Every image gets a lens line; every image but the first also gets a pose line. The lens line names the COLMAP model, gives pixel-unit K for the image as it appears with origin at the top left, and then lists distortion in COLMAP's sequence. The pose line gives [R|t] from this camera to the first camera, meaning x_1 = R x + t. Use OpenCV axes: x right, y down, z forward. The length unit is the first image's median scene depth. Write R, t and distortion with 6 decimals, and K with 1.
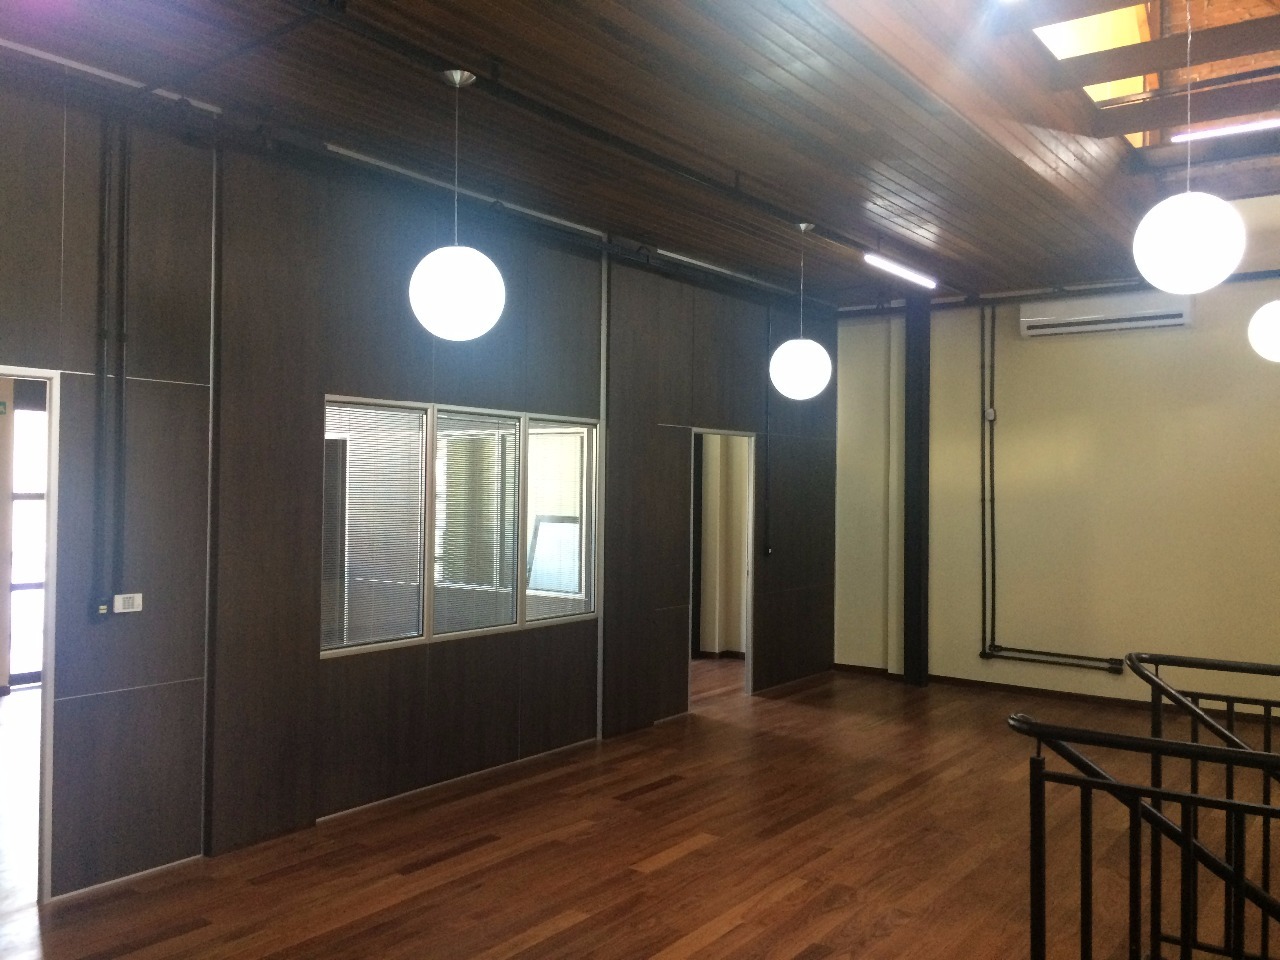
lens RADIAL K [[1089.4, 0, 640.0], [0, 1089.4, 480.0], [0, 0, 1]] dist [0.077009, -0.109087]
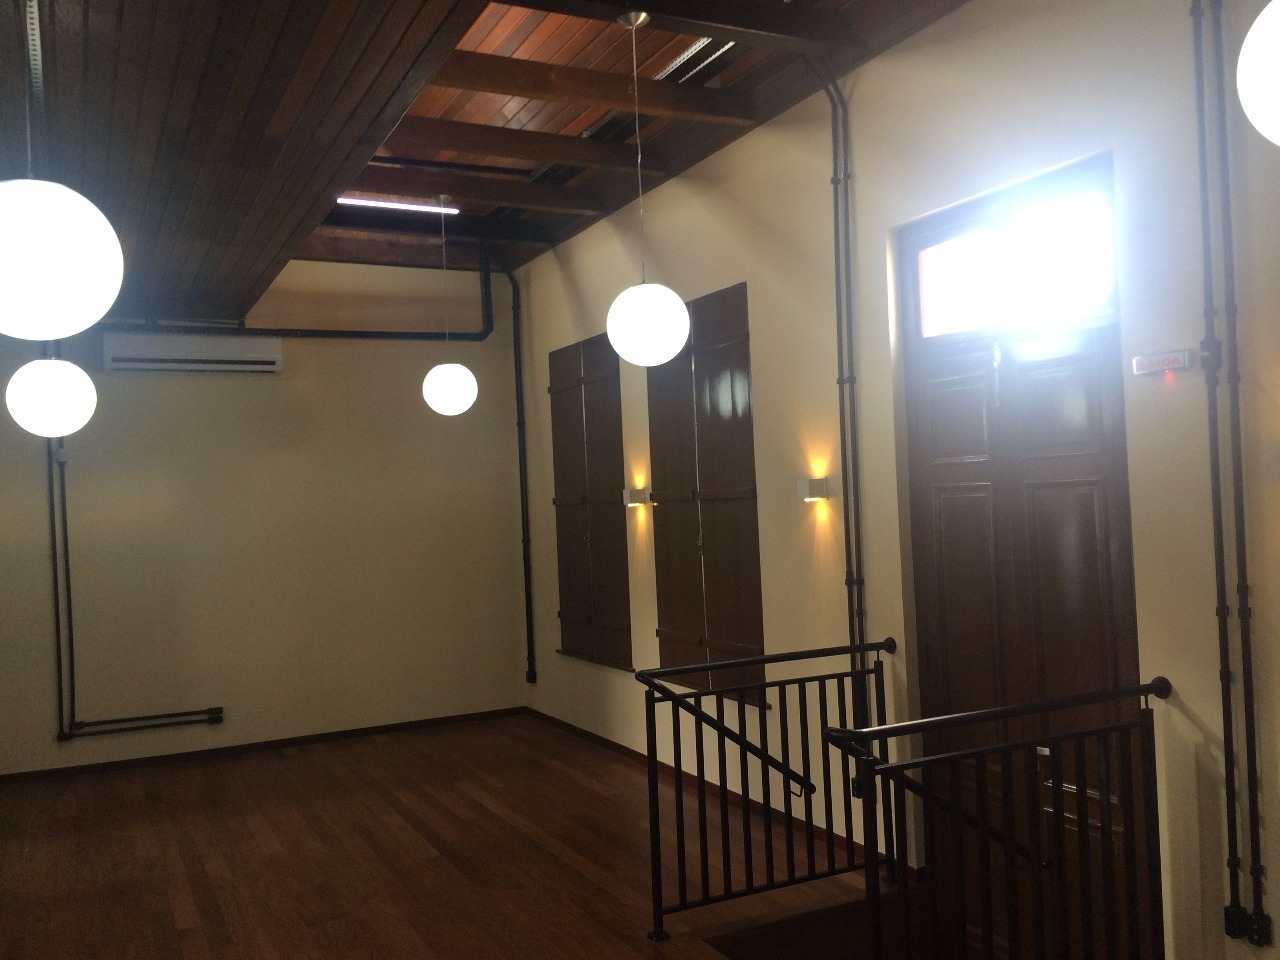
lens RADIAL K [[1089.4, 0, 640.0], [0, 1089.4, 480.0], [0, 0, 1]] dist [0.077009, -0.109087]
pose [[0.456038, -0.015110, 0.889832, -0.256738], [0.043330, 0.999047, -0.005242, -0.017243], [-0.888905, 0.040947, 0.456258, 0.210399]]
